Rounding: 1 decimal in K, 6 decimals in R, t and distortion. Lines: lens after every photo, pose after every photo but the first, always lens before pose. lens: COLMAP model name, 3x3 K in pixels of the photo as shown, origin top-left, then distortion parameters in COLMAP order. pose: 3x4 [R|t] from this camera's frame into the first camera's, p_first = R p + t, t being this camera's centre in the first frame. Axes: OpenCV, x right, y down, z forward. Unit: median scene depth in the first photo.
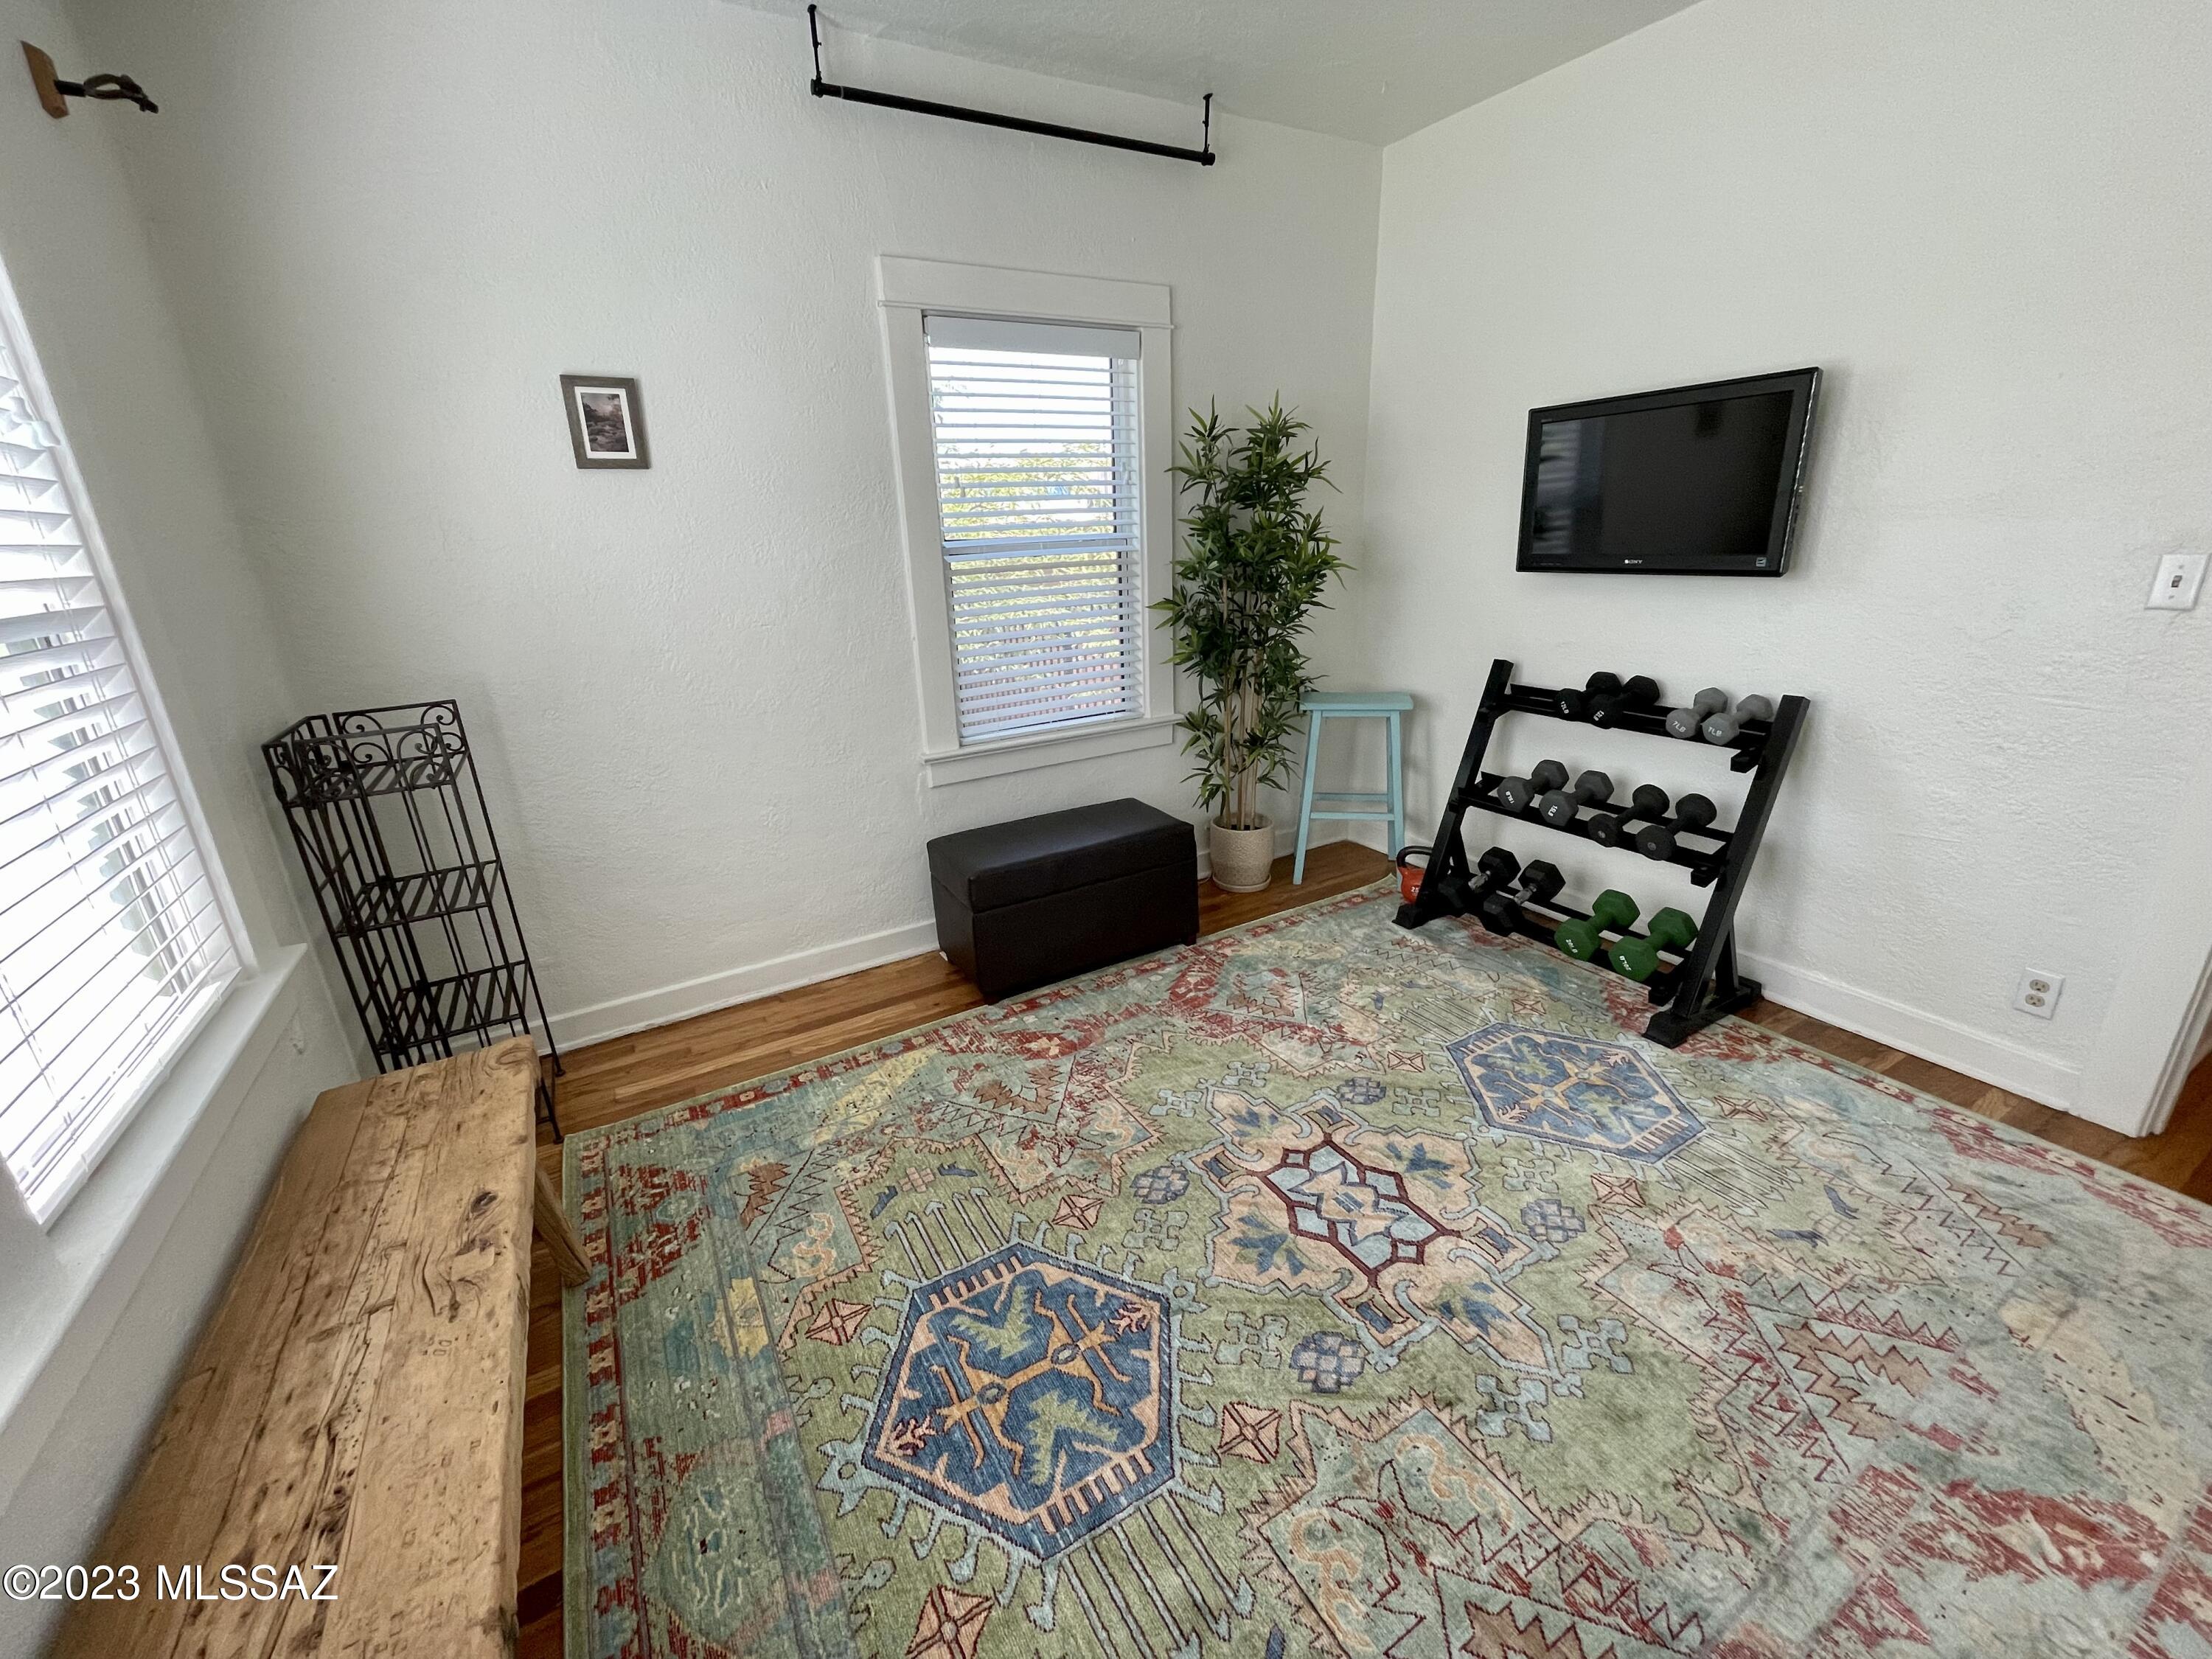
lens RADIAL K [[897.9, 0, 1108.4], [0, 897.9, 820.1], [0, 0, 1]] dist [-0.001433, -0.000370]
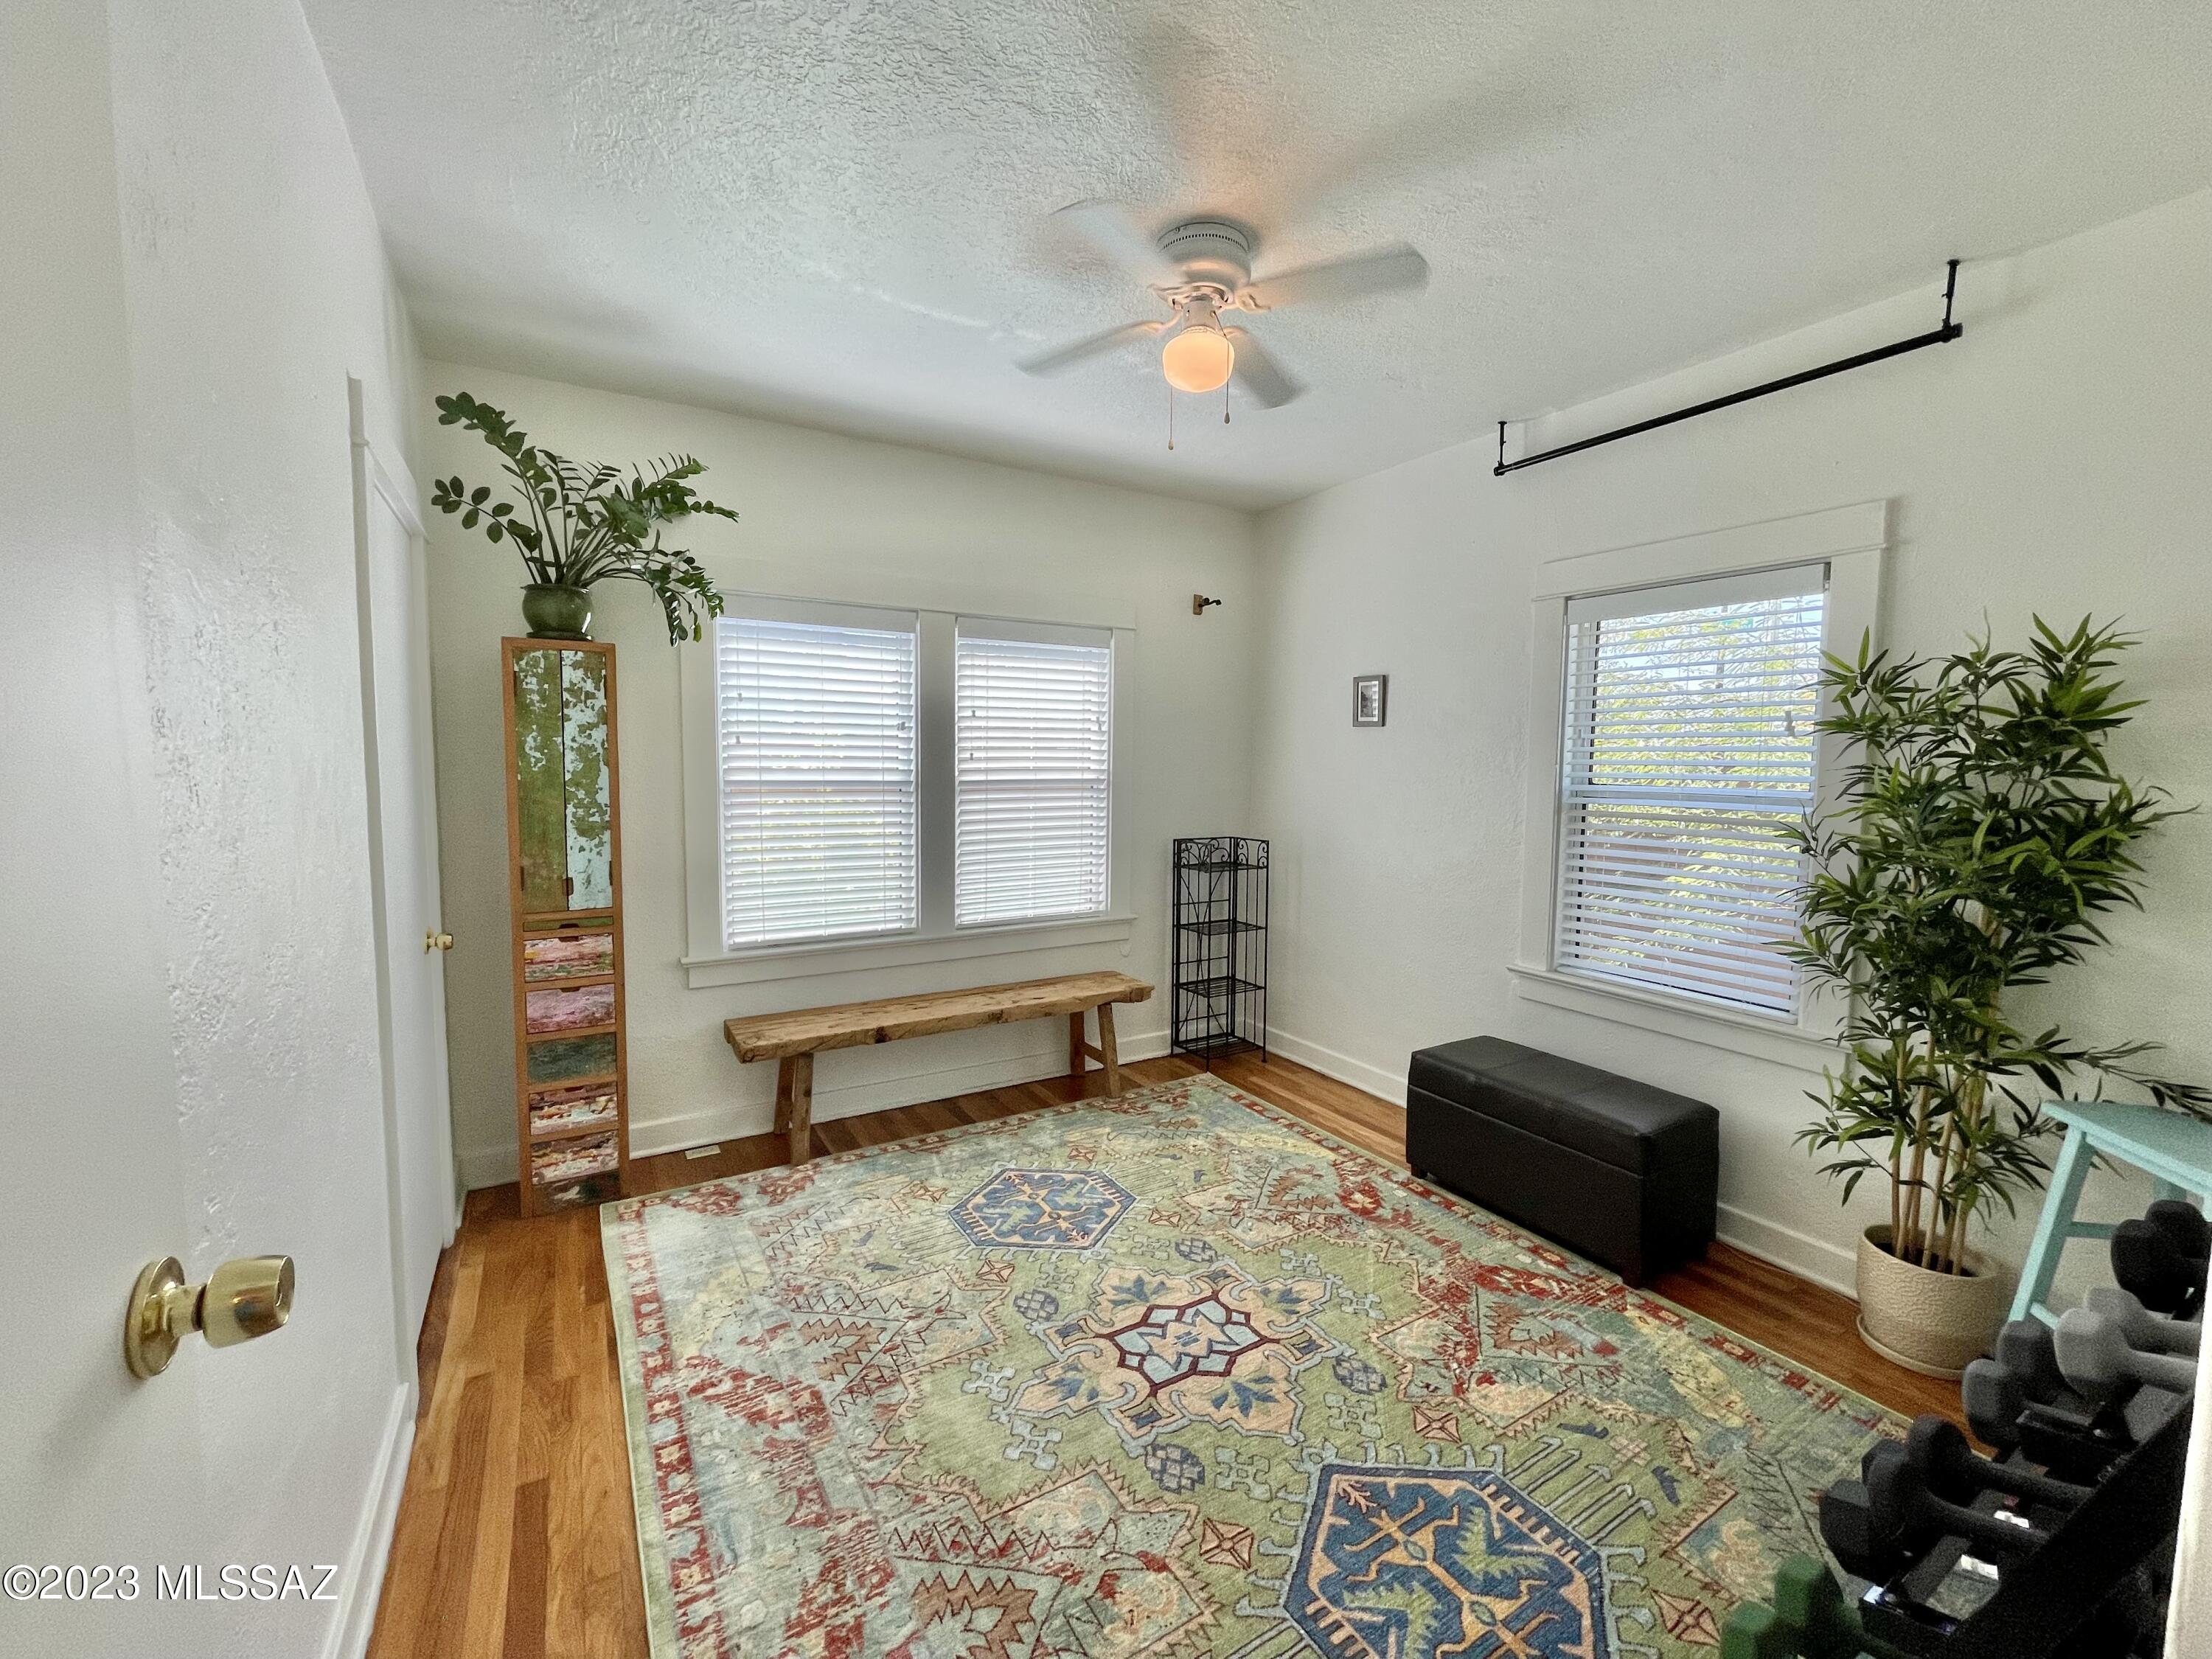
lens RADIAL K [[897.9, 0, 1108.0], [0, 897.9, 831.1], [0, 0, 1]] dist [-0.001433, -0.000370]
pose [[0.015927, 0.121500, -0.992464, 1.021885], [-0.327513, 0.938464, 0.109633, -0.218025], [0.944712, 0.323299, 0.054739, 0.478160]]
